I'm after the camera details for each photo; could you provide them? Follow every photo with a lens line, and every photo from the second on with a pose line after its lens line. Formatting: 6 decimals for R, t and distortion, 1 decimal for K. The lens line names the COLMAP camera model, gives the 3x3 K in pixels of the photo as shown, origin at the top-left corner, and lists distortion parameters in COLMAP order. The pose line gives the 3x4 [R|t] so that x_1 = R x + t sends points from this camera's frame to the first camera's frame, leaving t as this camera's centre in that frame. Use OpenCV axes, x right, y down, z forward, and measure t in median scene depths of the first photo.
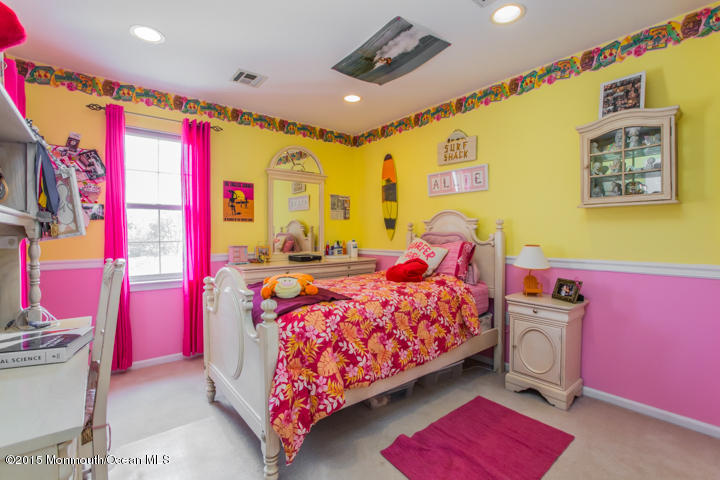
lens RADIAL K [[330.4, 0, 354.9], [0, 330.4, 235.5], [0, 0, 1]] dist [-0.057771, 0.027983]
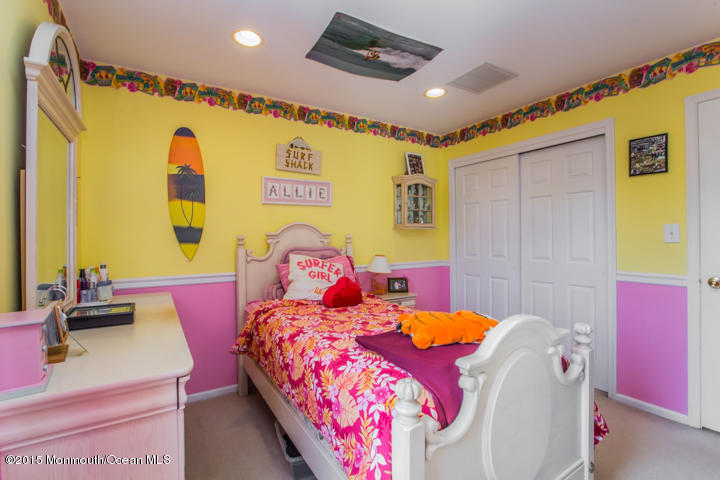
lens RADIAL K [[330.4, 0, 354.9], [0, 330.4, 235.5], [0, 0, 1]] dist [-0.057771, 0.027983]
pose [[0.109911, 0.006573, 0.993920, -0.601469], [0.016135, 0.999835, -0.008396, -0.029716], [-0.993810, 0.016960, 0.109787, 0.729278]]
